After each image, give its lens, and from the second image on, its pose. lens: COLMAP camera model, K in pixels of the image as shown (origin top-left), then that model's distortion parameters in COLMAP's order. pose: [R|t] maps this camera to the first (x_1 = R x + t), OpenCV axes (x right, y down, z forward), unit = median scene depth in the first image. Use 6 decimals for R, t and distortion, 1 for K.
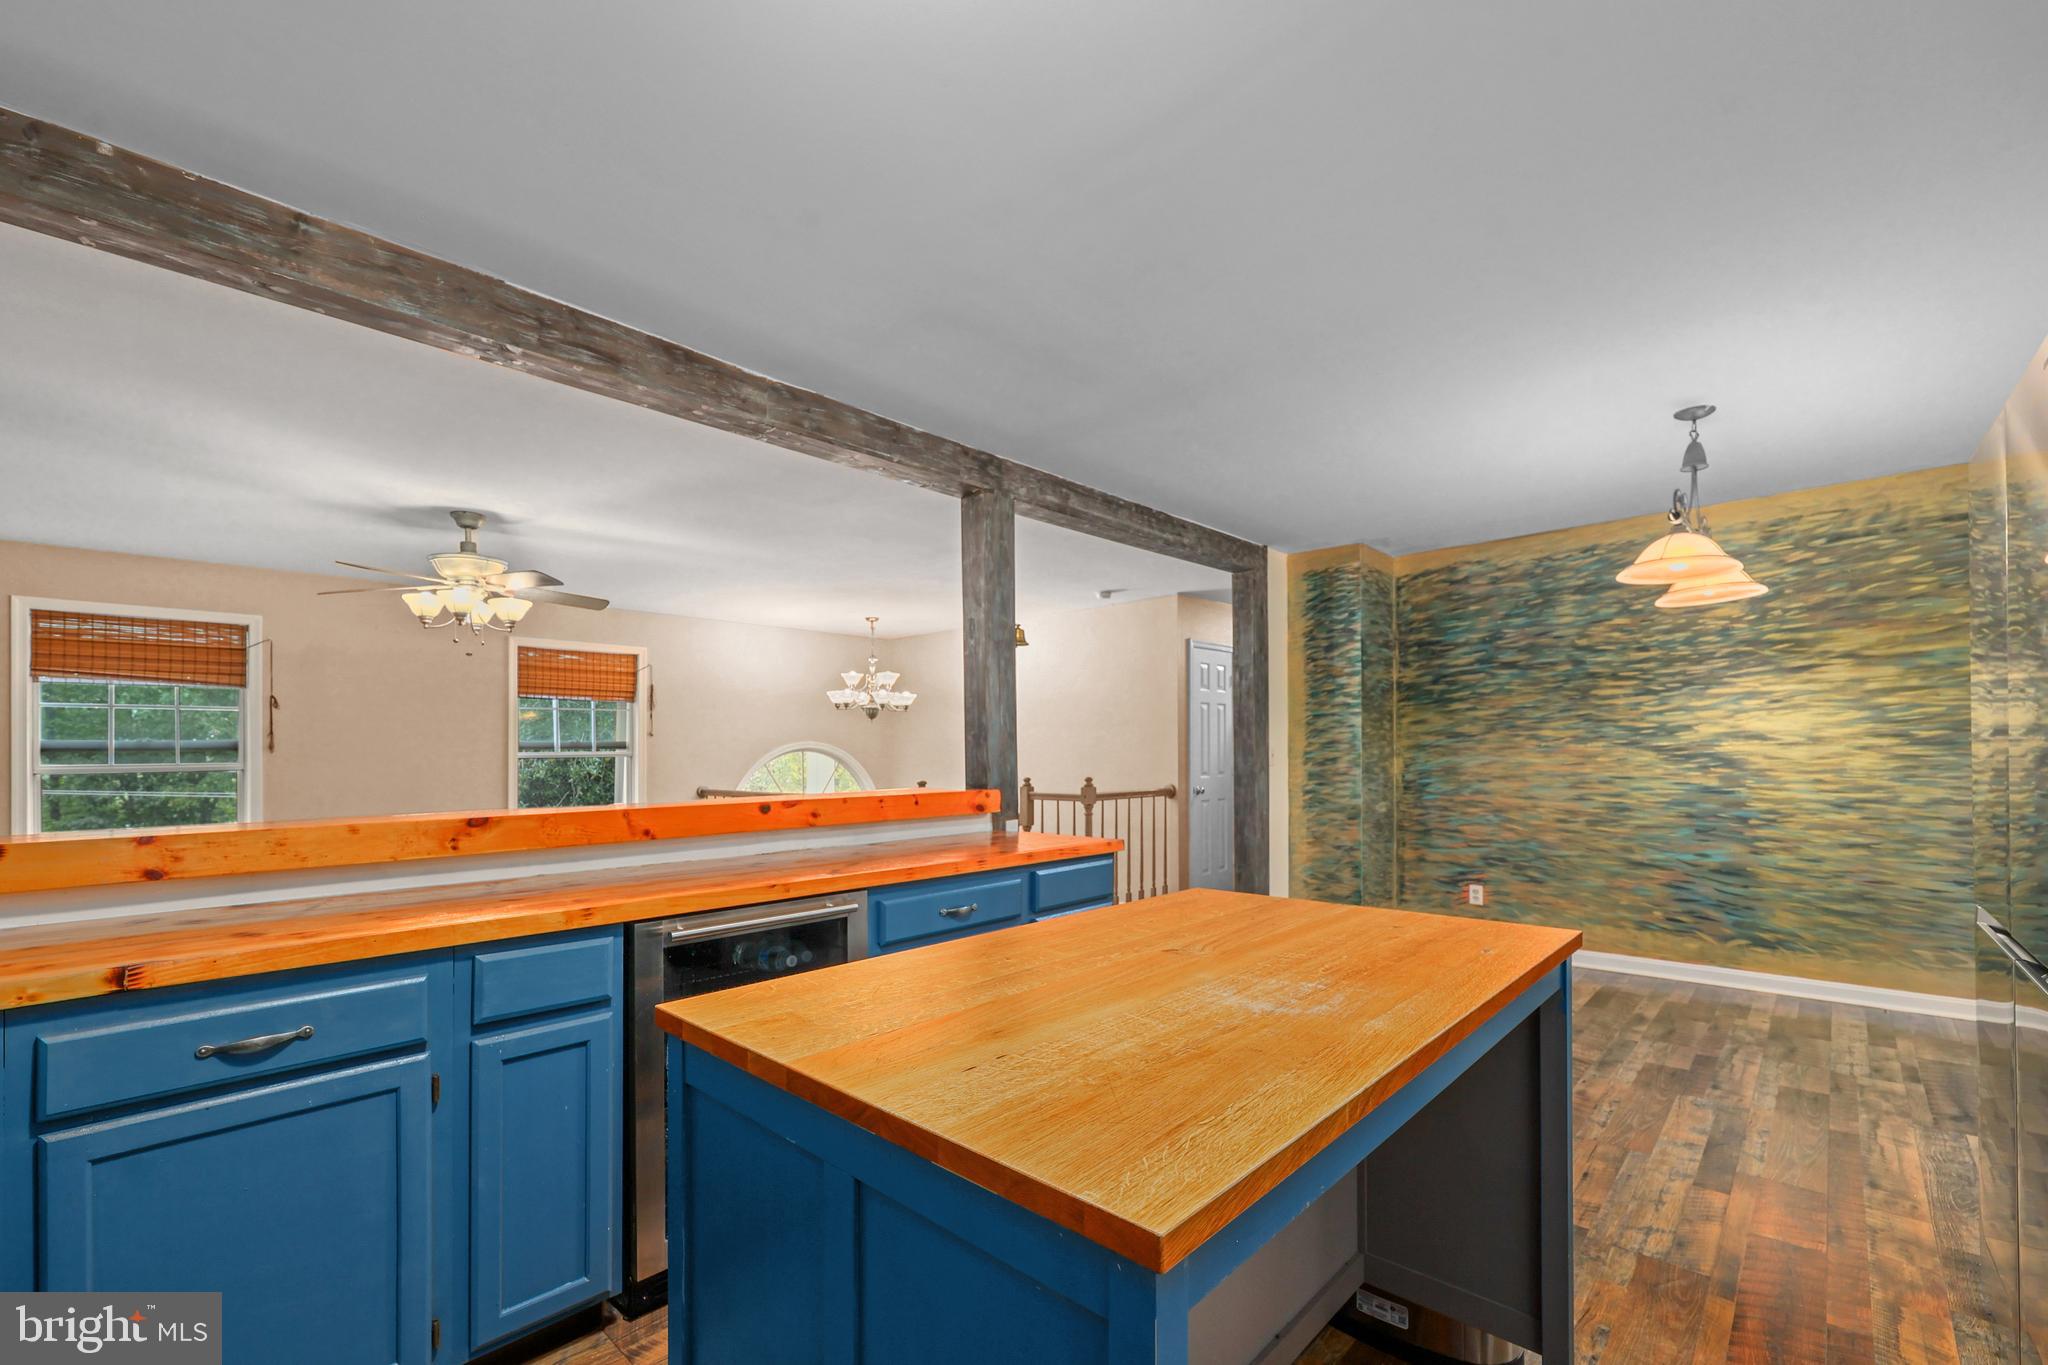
lens RADIAL K [[845.6, 0, 1036.4], [0, 845.6, 753.7], [0, 0, 1]] dist [0.000994, 0.000021]
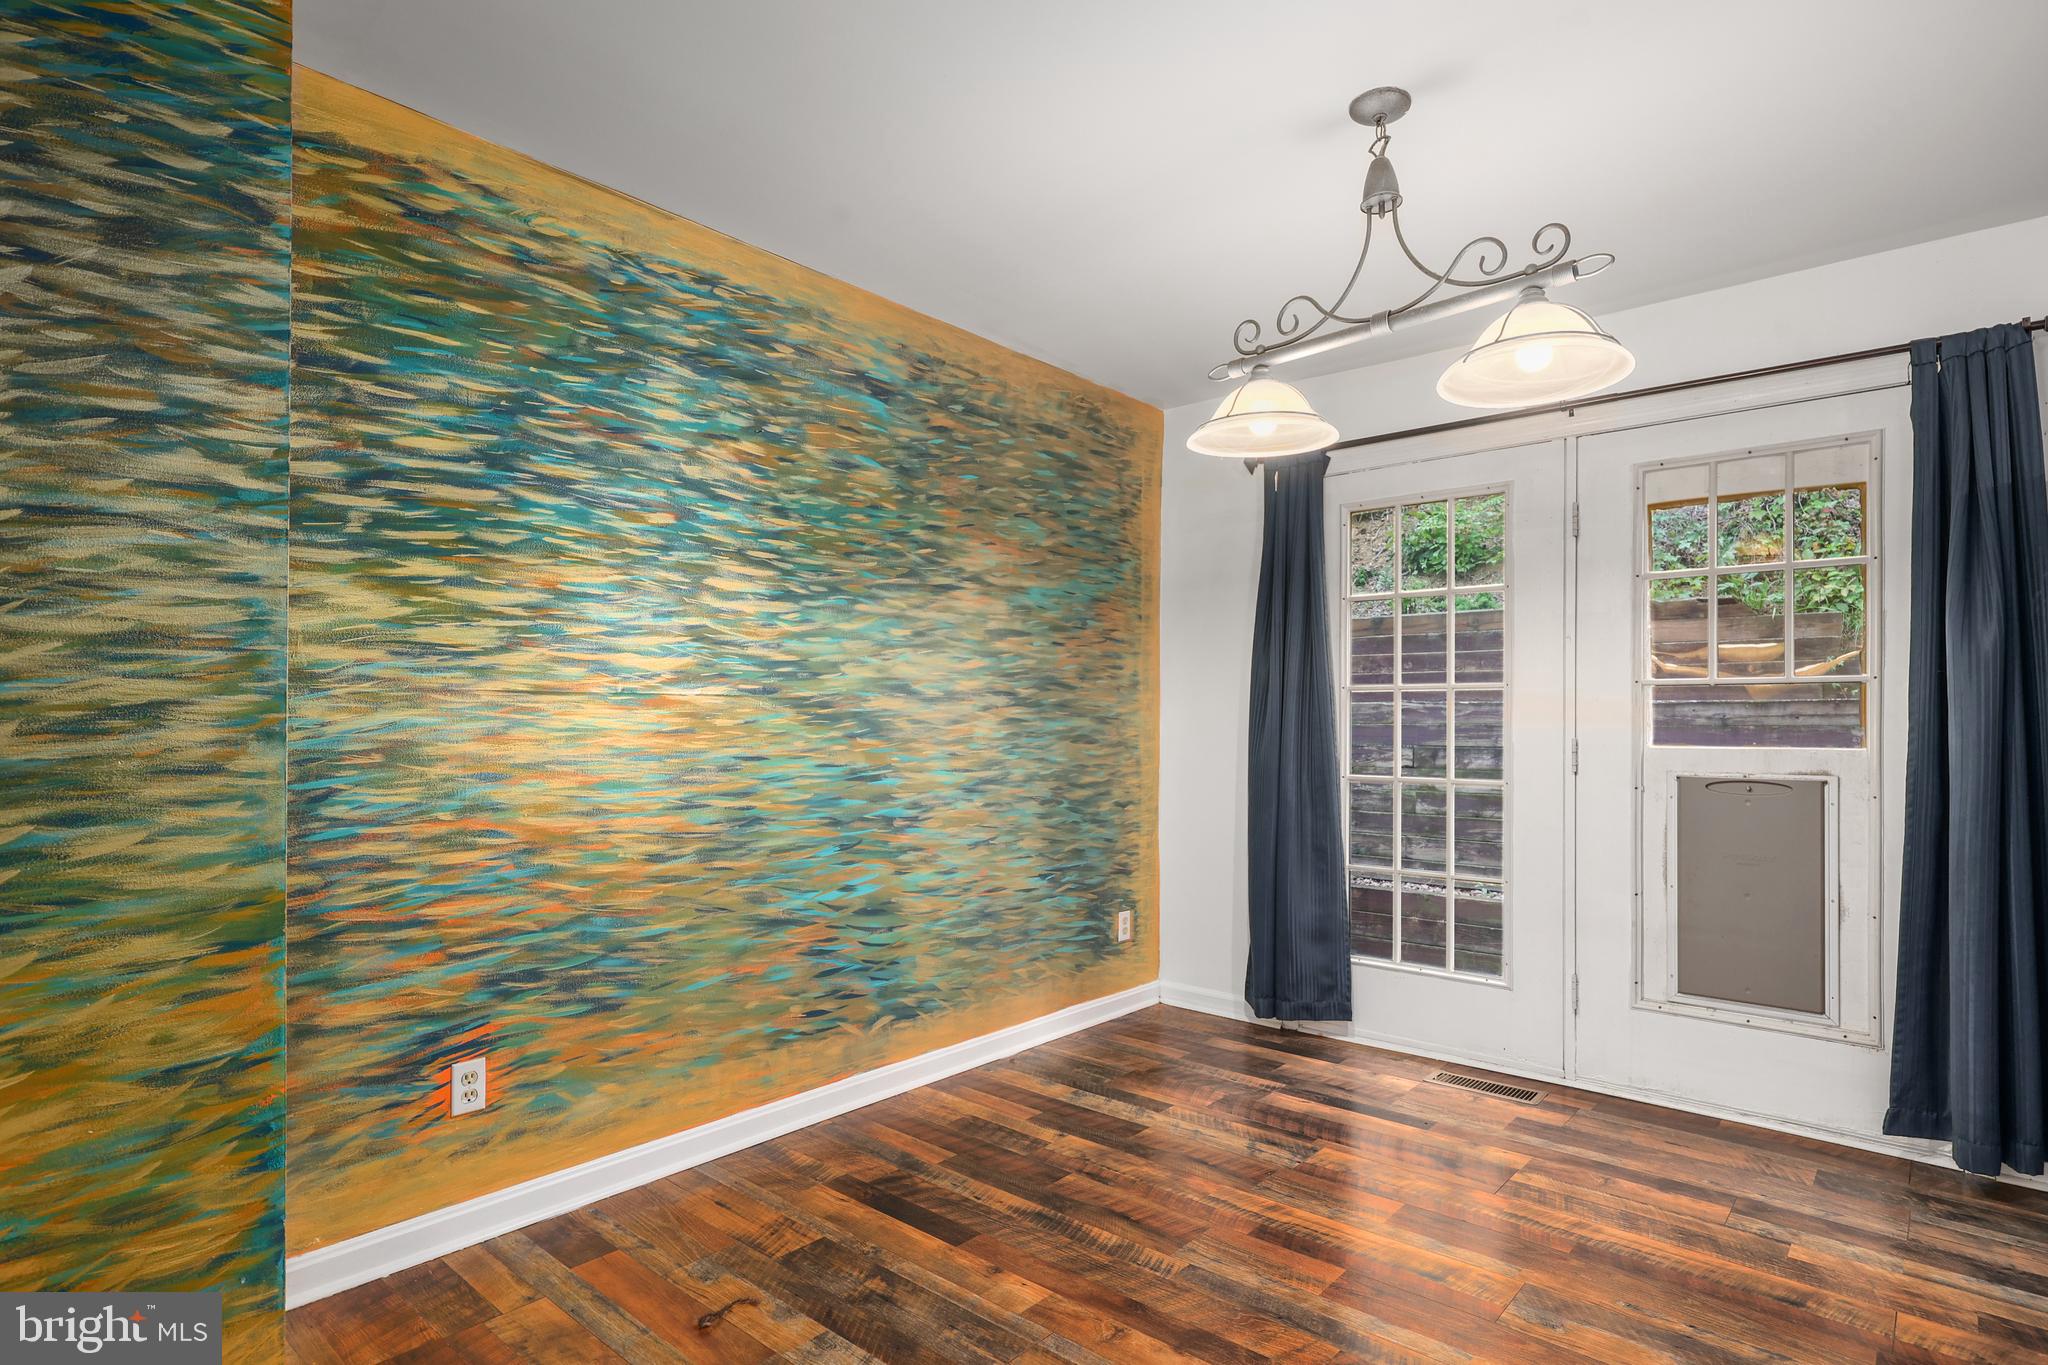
lens RADIAL K [[1068.6, 0, 1019.9], [0, 1068.6, 732.0], [0, 0, 1]] dist [0.001716, 0.000517]
pose [[-0.037096, 0.004114, 0.999303, 0.049247], [-0.004444, 0.999981, -0.004282, 0.014936], [-0.999302, -0.004599, -0.037077, 0.878241]]
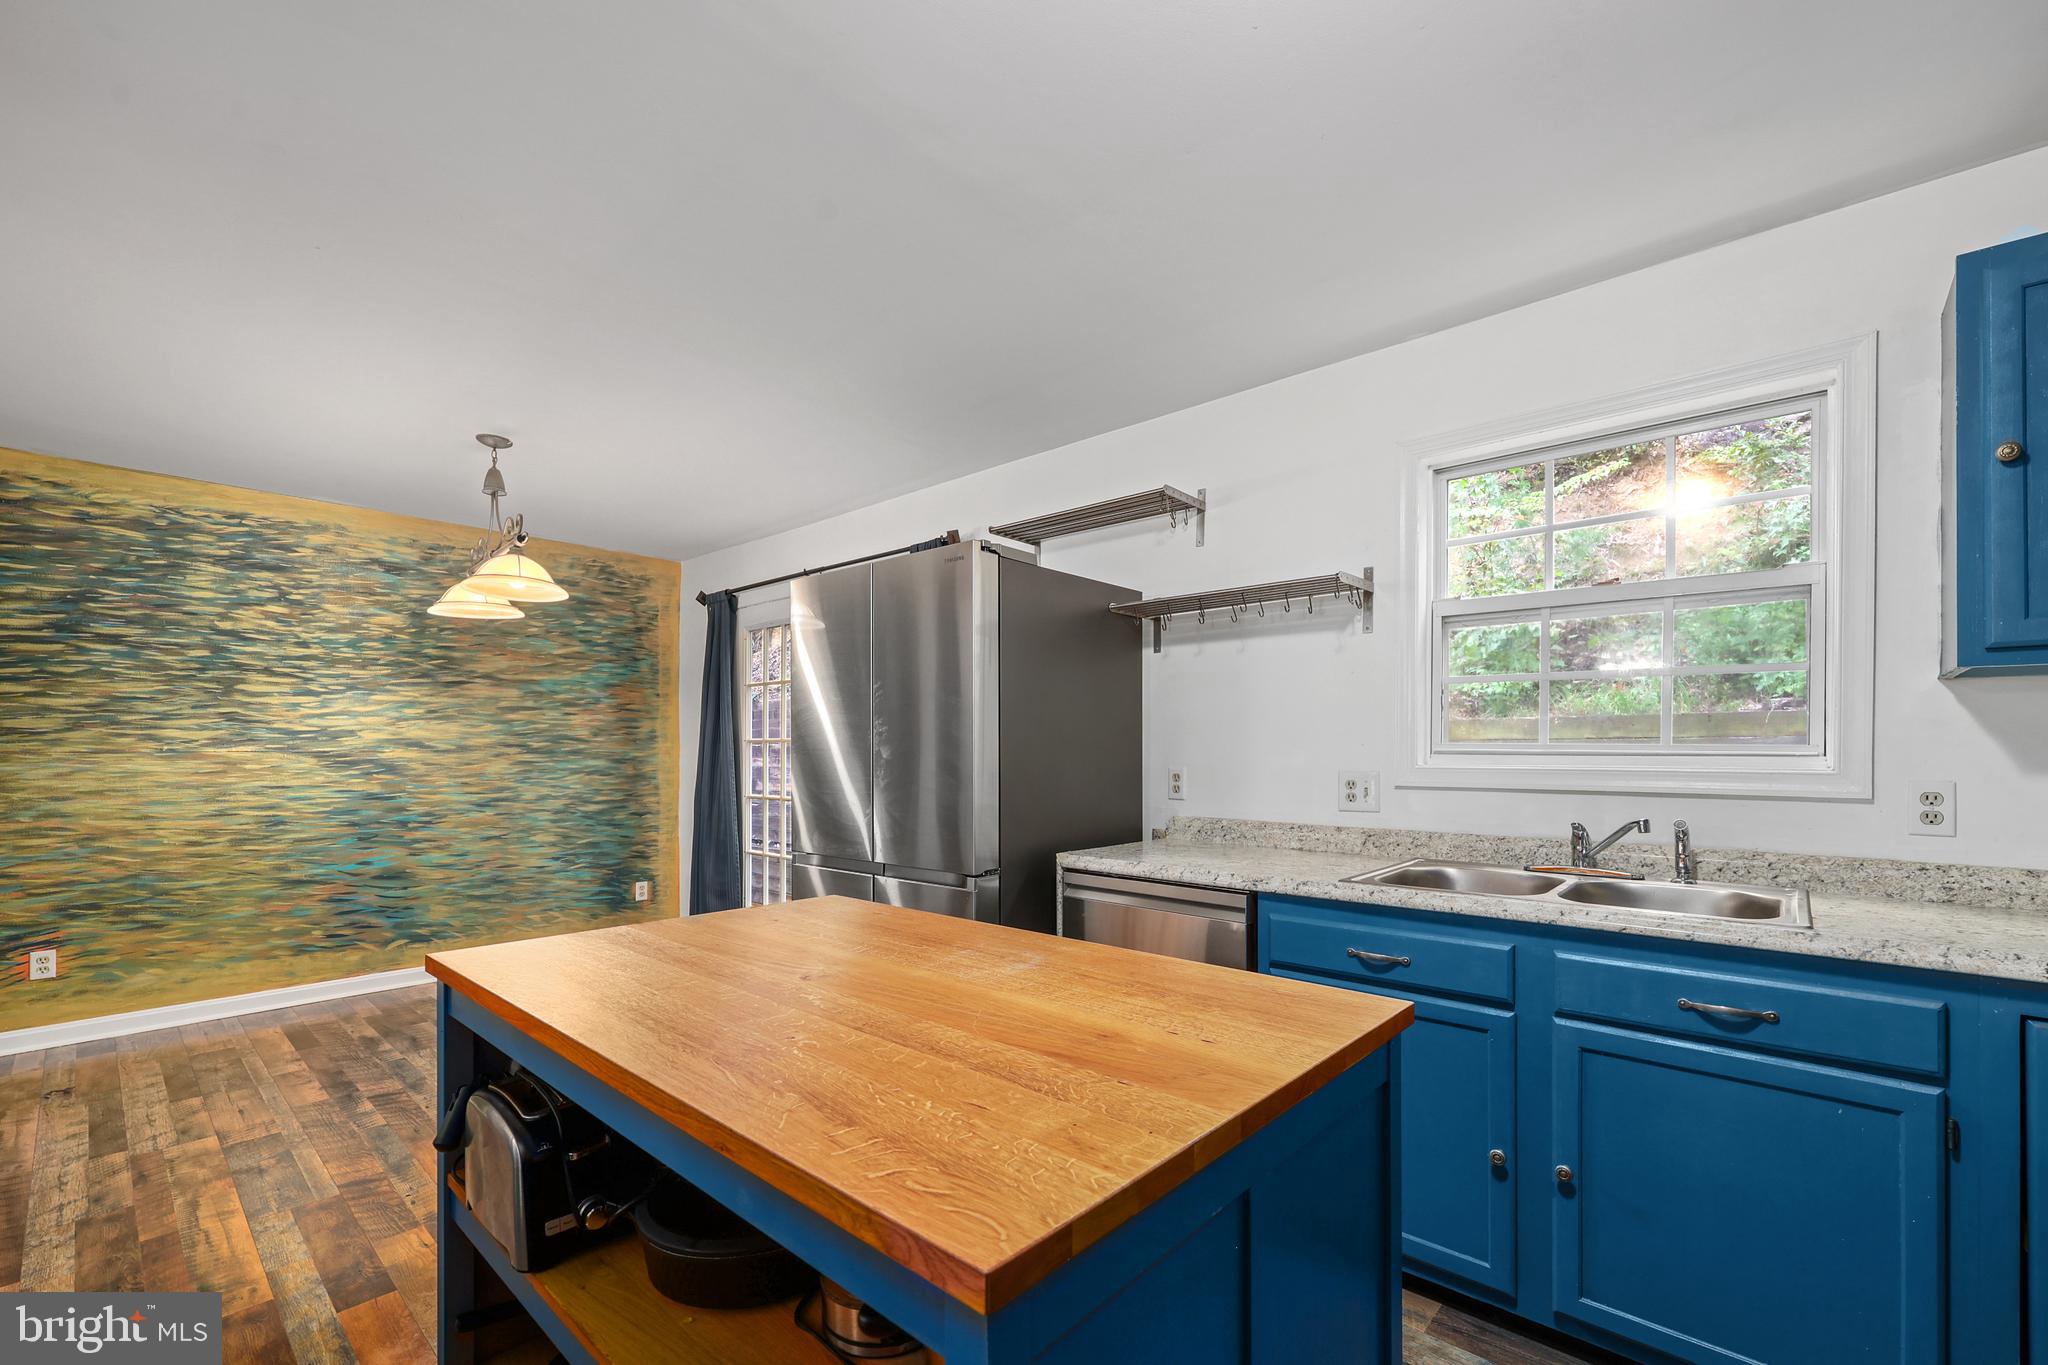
lens RADIAL K [[867.5, 0, 1028.7], [0, 867.5, 755.1], [0, 0, 1]] dist [-0.000118, -0.000222]
pose [[-0.019081, 0.008230, 0.999784, -0.228345], [-0.000523, 0.999966, -0.008241, 0.002156], [-0.999818, -0.000680, -0.019076, 0.239079]]
